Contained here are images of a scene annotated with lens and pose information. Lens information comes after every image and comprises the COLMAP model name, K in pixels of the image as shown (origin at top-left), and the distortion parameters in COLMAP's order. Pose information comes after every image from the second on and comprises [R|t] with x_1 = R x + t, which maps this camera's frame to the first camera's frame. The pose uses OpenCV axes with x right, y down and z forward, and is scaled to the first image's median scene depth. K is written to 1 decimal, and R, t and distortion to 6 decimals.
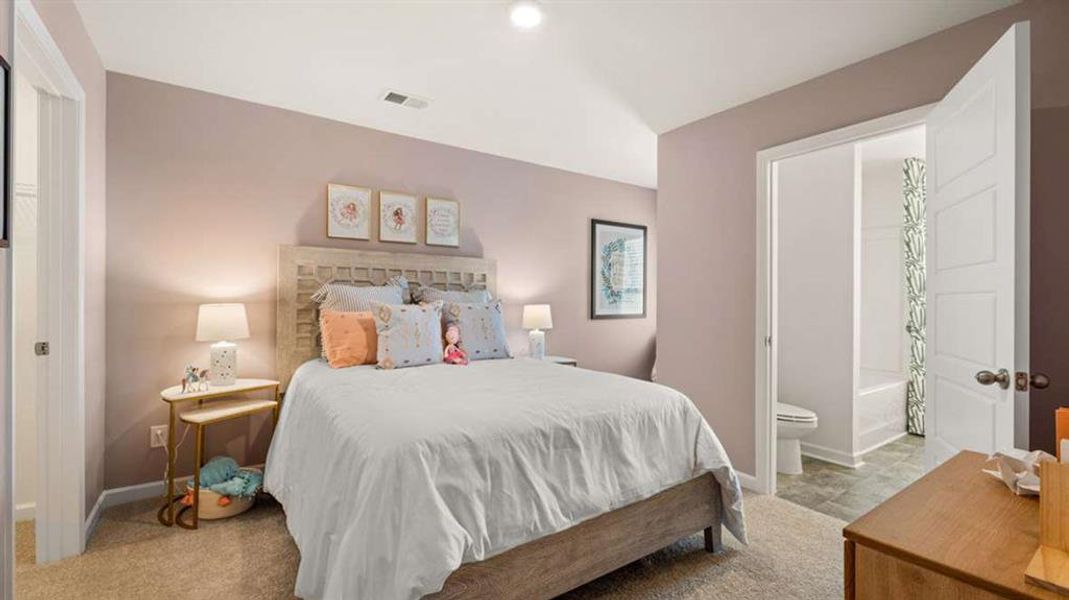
lens RADIAL K [[435.3, 0, 520.2], [0, 435.3, 302.2], [0, 0, 1]] dist [0.000163, -0.000049]
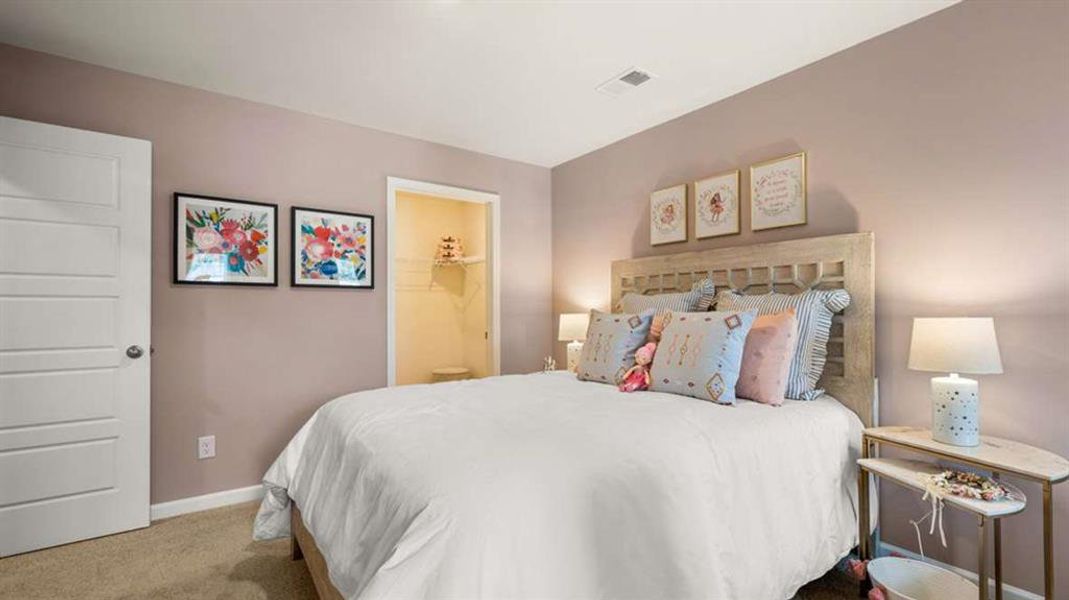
lens RADIAL K [[435.3, 0, 520.2], [0, 435.3, 302.2], [0, 0, 1]] dist [0.000163, -0.000049]
pose [[0.066165, -0.025345, -0.997487, 0.506694], [-0.004398, 0.999660, -0.025692, 0.004712], [0.997799, 0.006087, 0.066031, 0.612761]]
